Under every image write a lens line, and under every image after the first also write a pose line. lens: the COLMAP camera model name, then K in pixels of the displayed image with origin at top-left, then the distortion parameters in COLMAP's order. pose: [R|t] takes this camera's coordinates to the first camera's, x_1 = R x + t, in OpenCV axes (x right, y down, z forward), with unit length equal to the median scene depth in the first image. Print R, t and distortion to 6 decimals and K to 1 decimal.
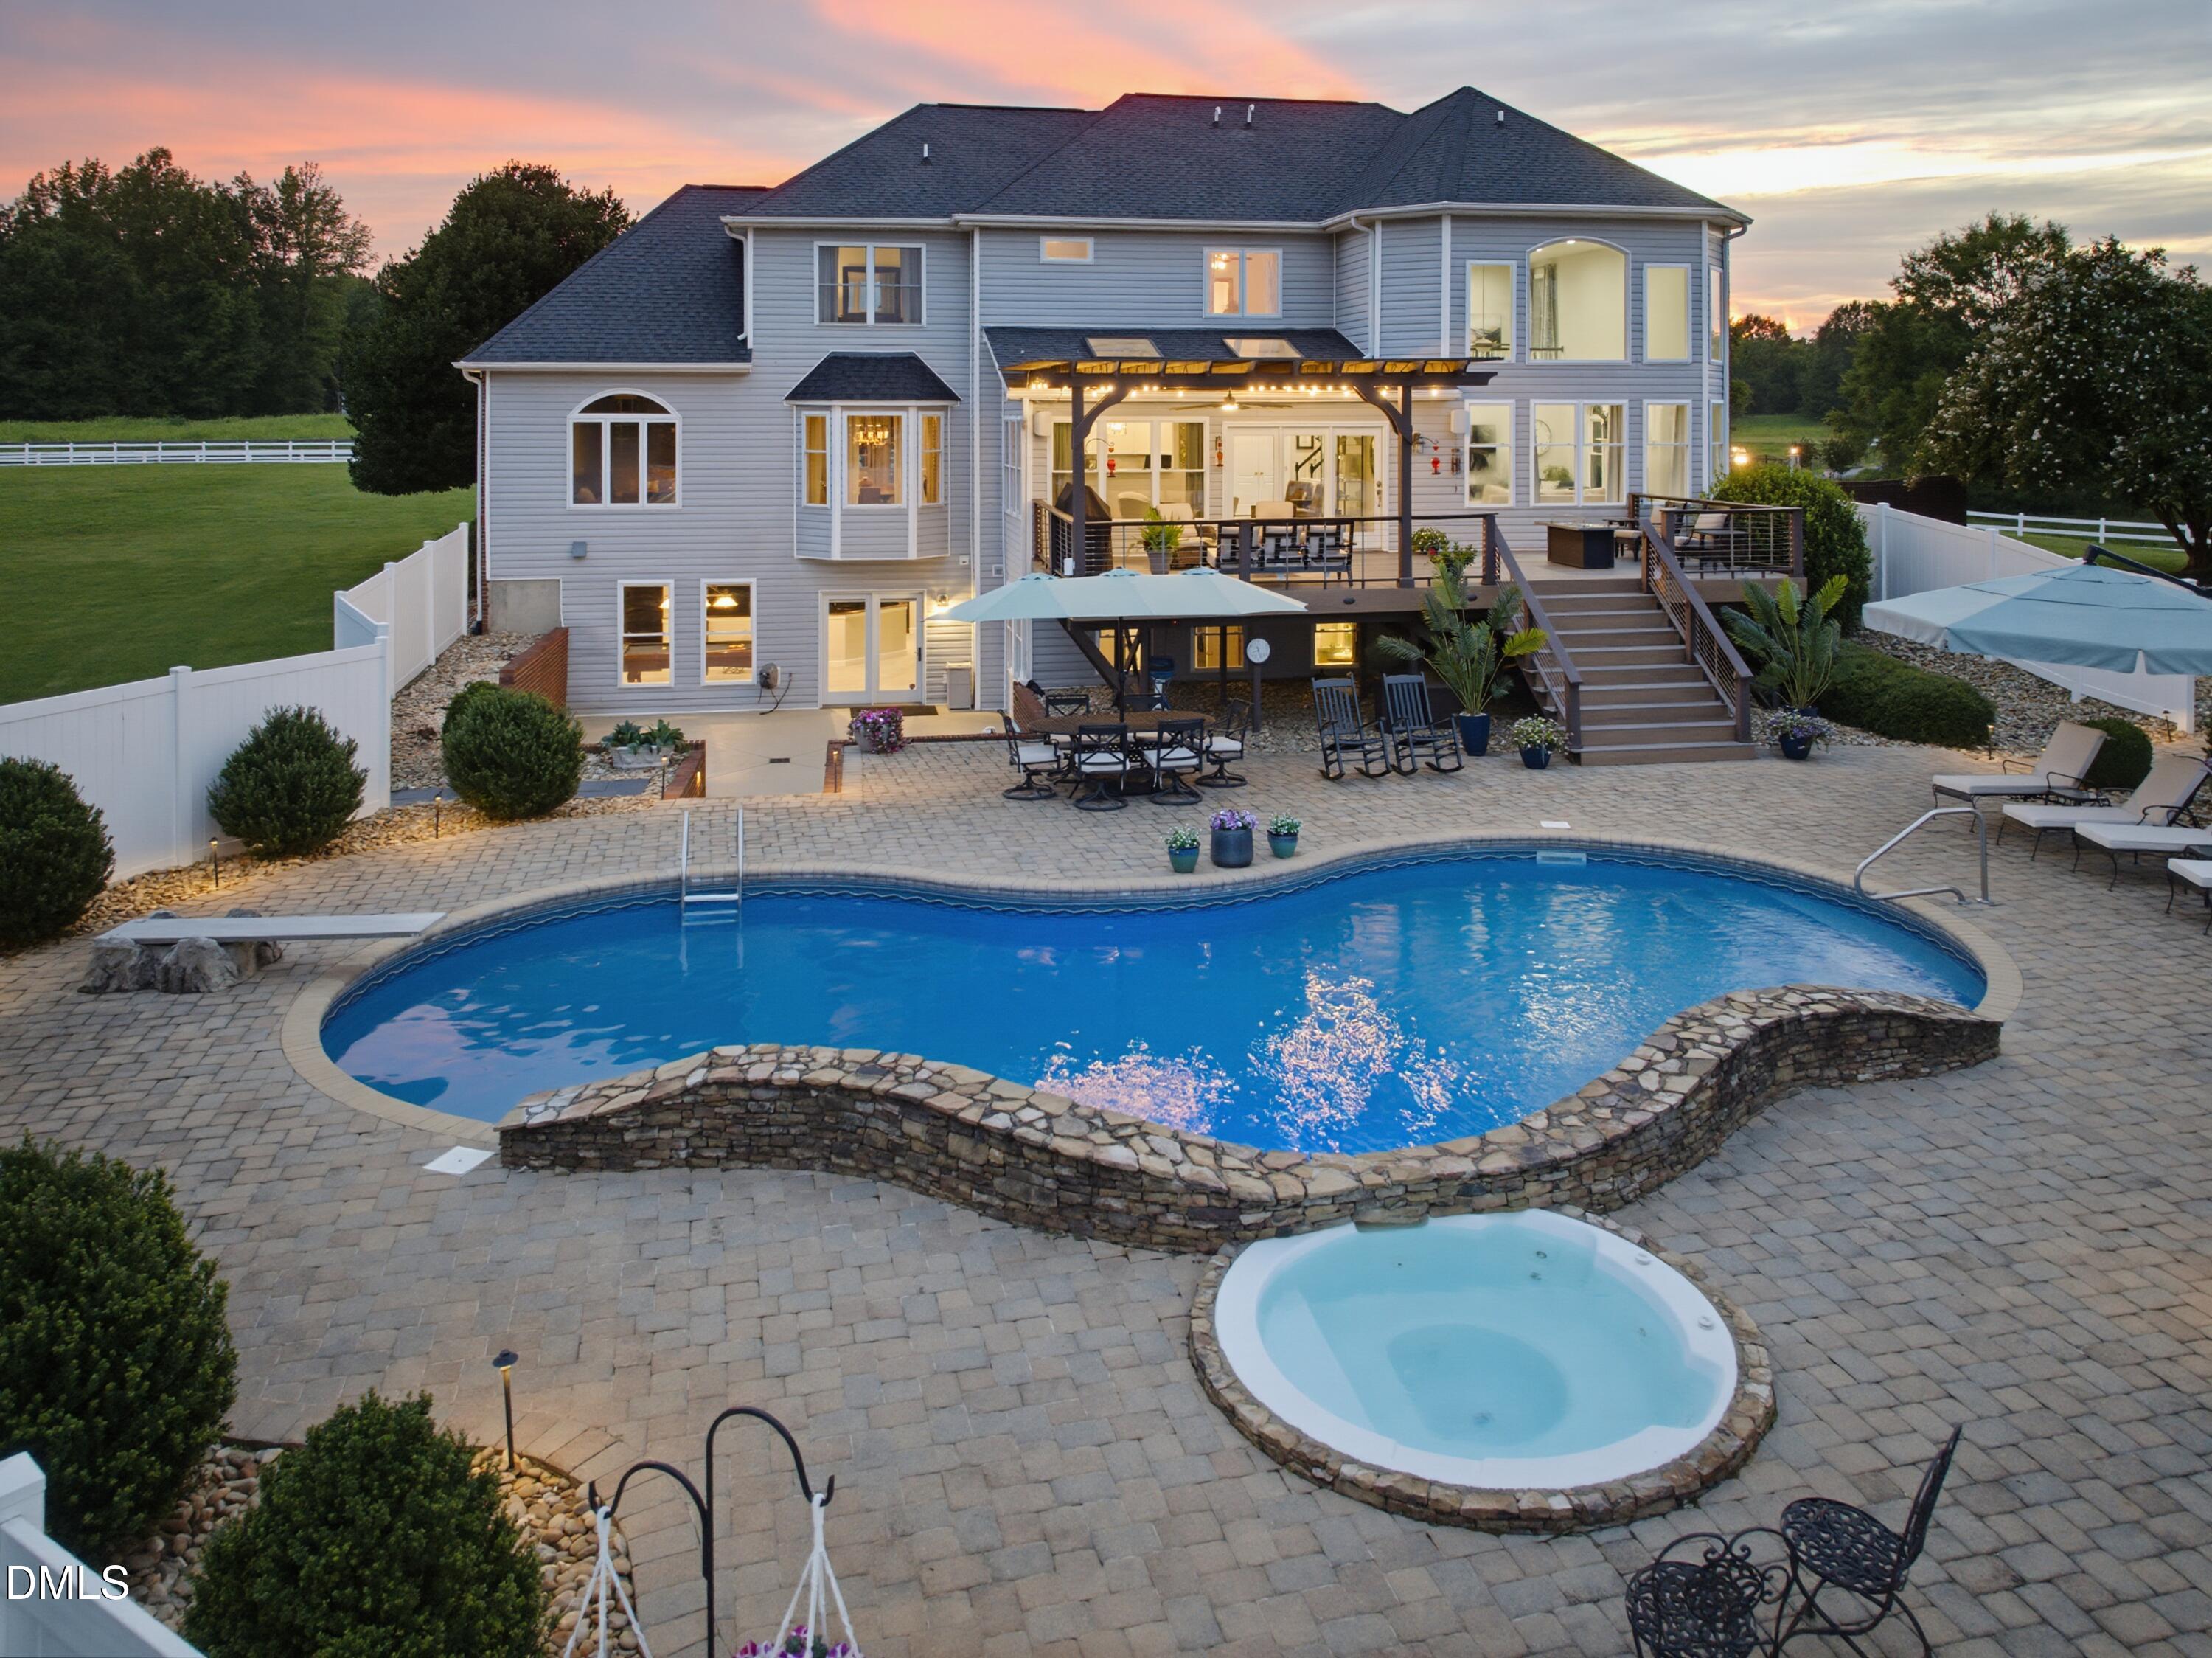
lens RADIAL K [[1595.9, 0, 1112.4], [0, 1595.9, 388.4], [0, 0, 1]] dist [-0.002252, -0.003320]
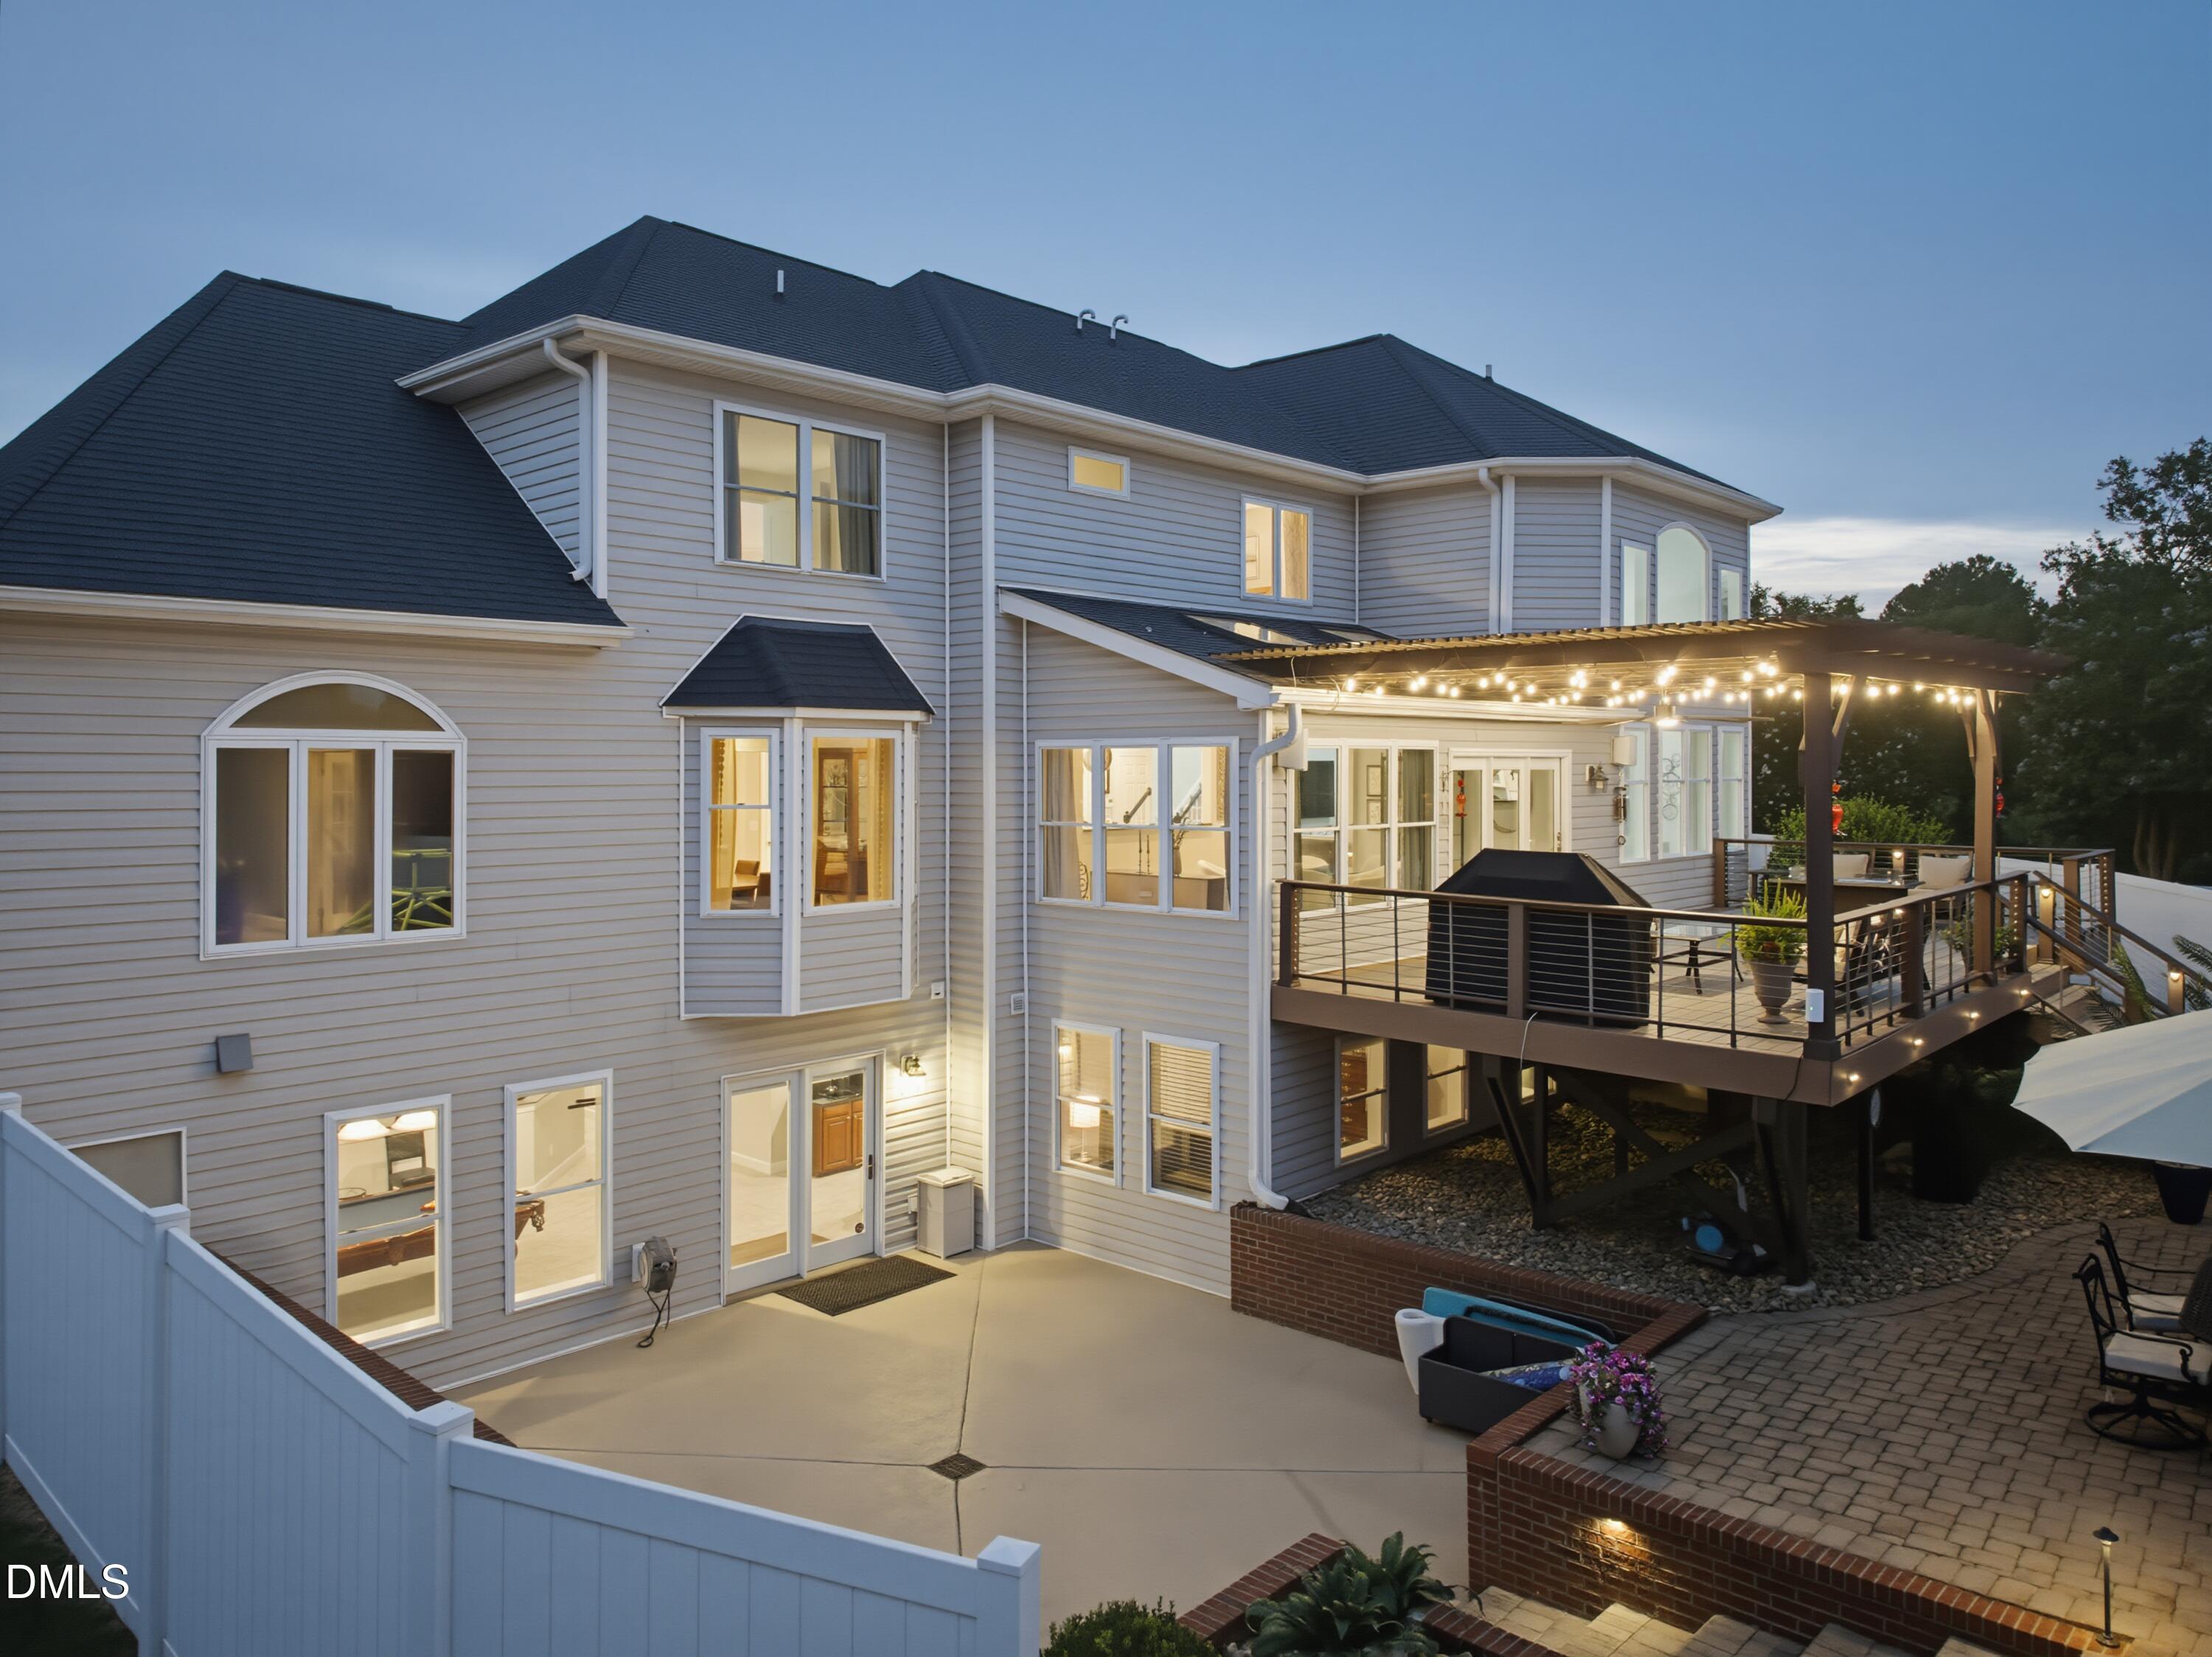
lens RADIAL K [[1529.4, 0, 1102.1], [0, 1529.4, 788.1], [0, 0, 1]] dist [0.020012, -0.001511]
pose [[0.801464, -0.010784, 0.597946, -0.432696], [-0.000810, 0.999817, 0.019119, 0.026411], [-0.598042, -0.015808, 0.801309, 0.601229]]
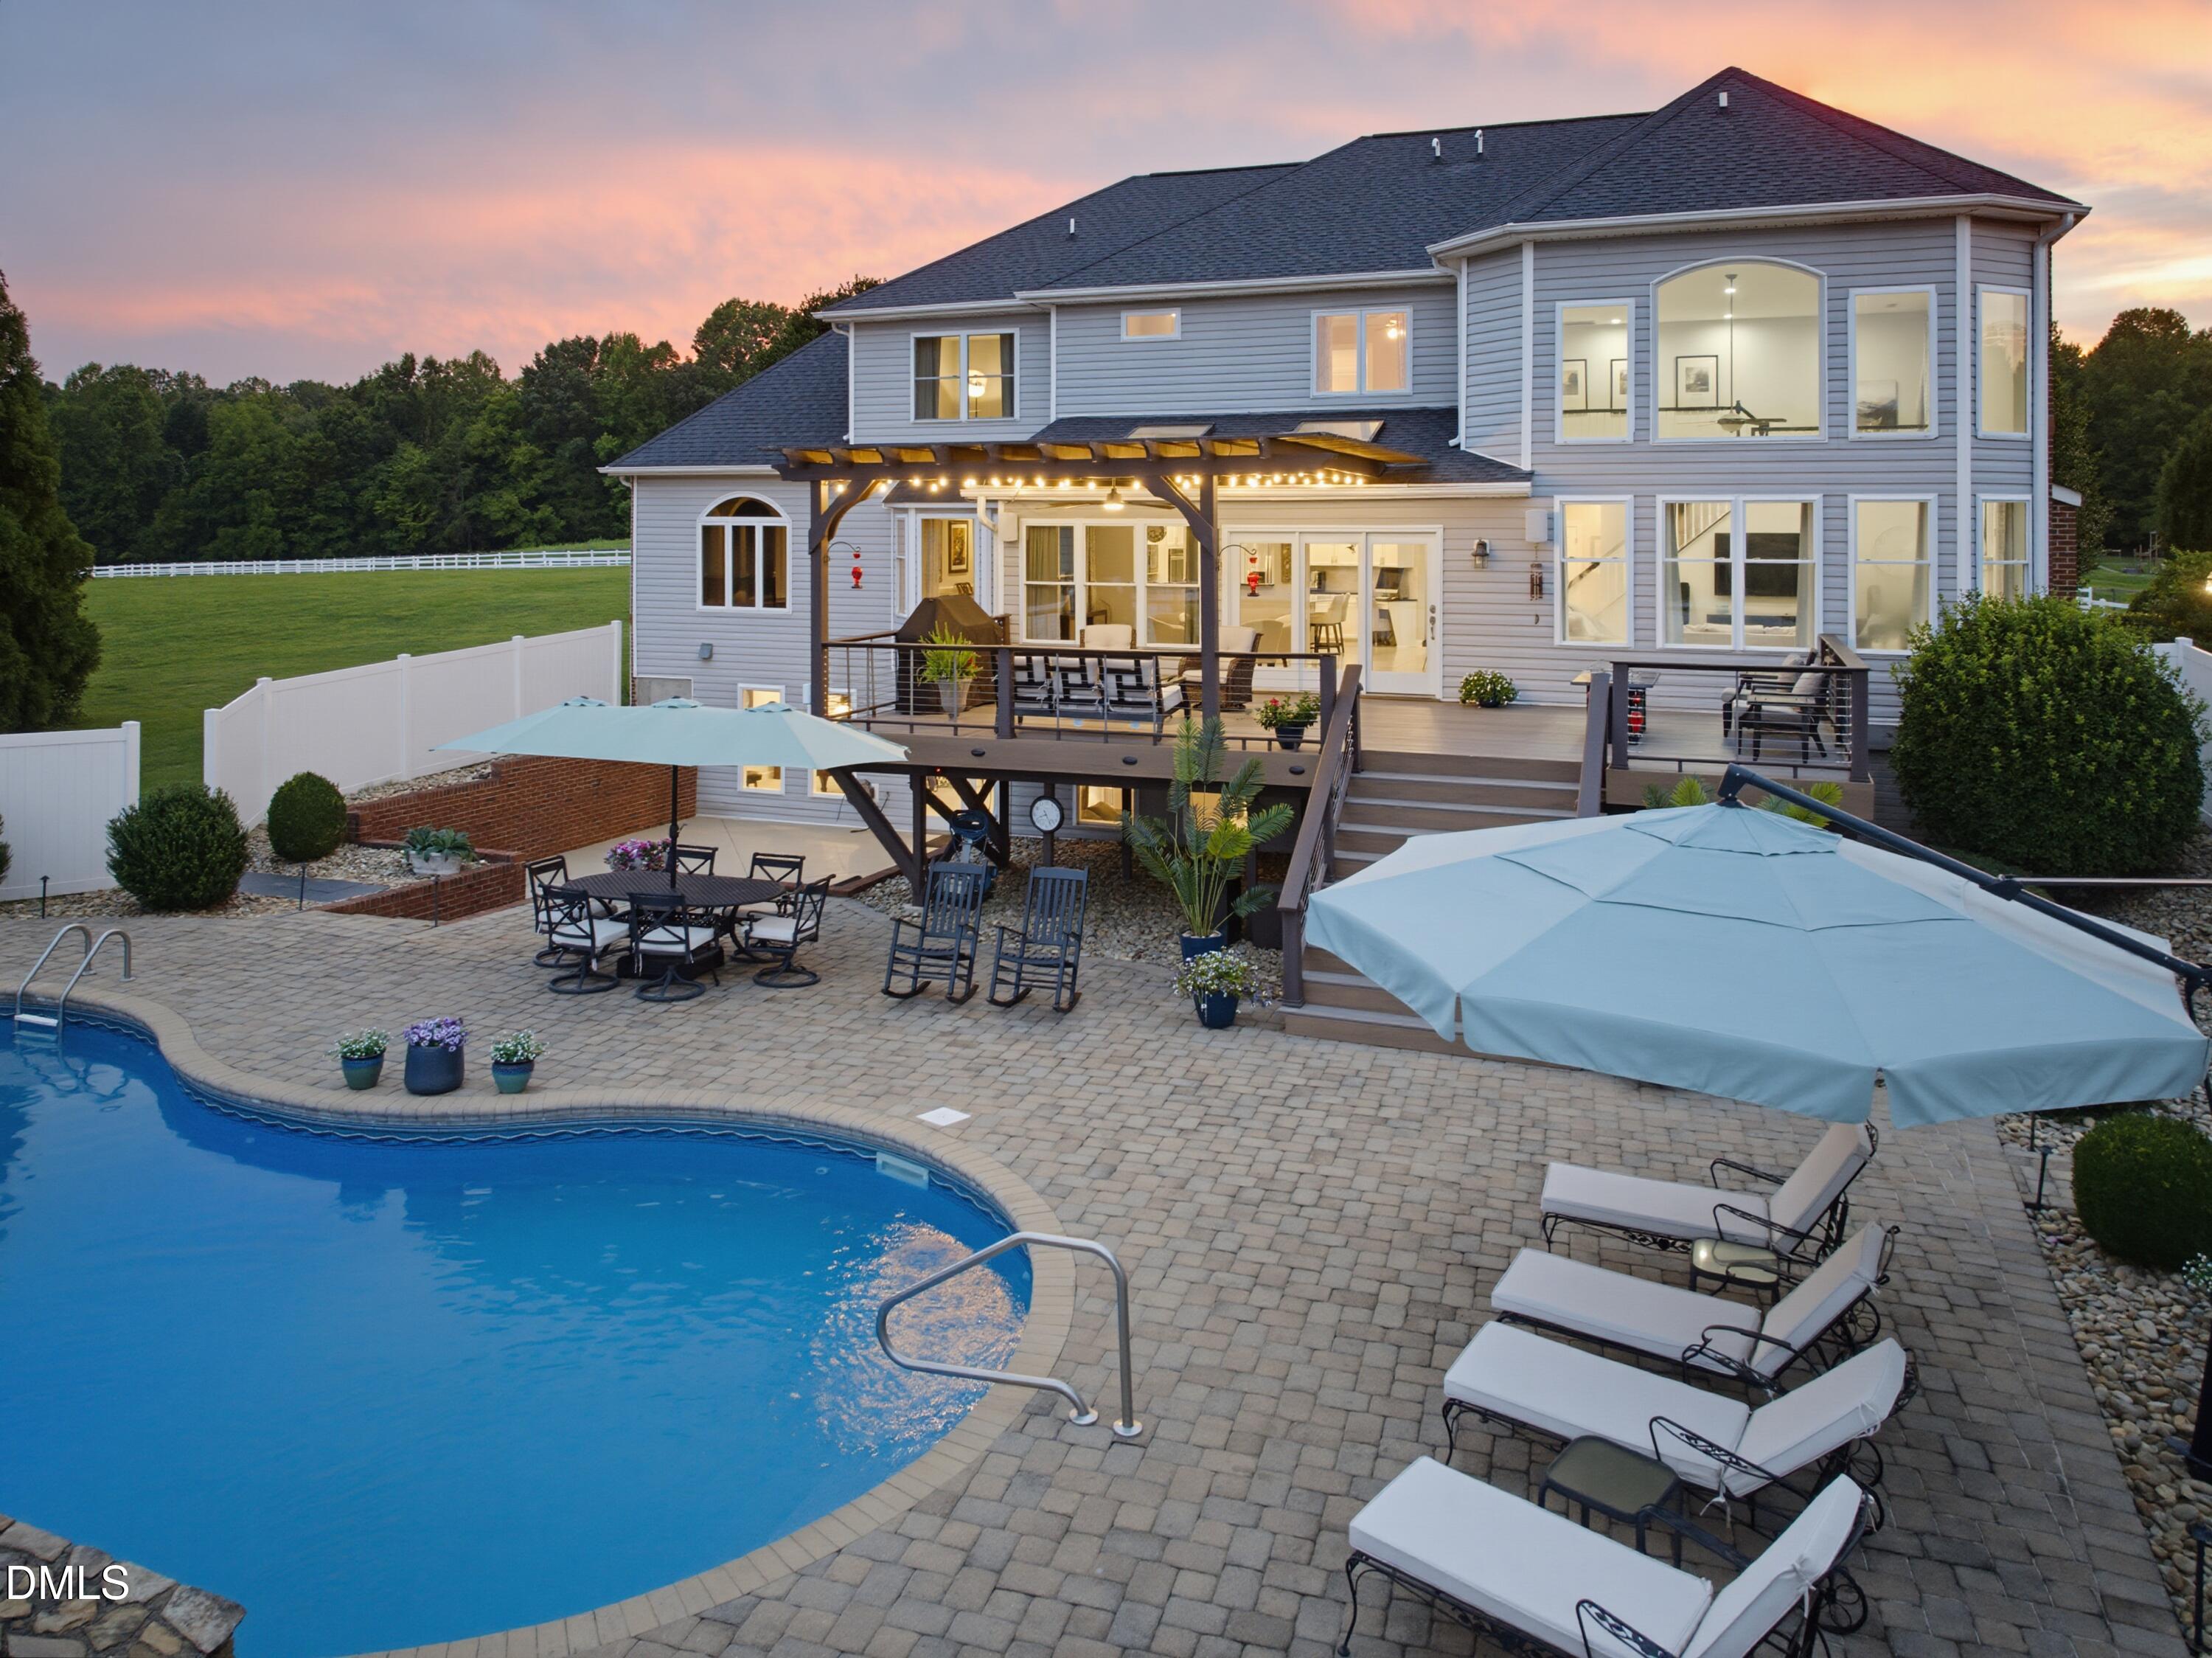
lens RADIAL K [[1584.7, 0, 1109.8], [0, 1584.7, 495.6], [0, 0, 1]] dist [-0.002903, -0.003552]
pose [[0.856544, -0.007792, -0.516015, 0.444274], [0.005968, 0.999969, -0.005193, 0.010282], [0.516039, 0.001368, 0.856564, 0.301856]]
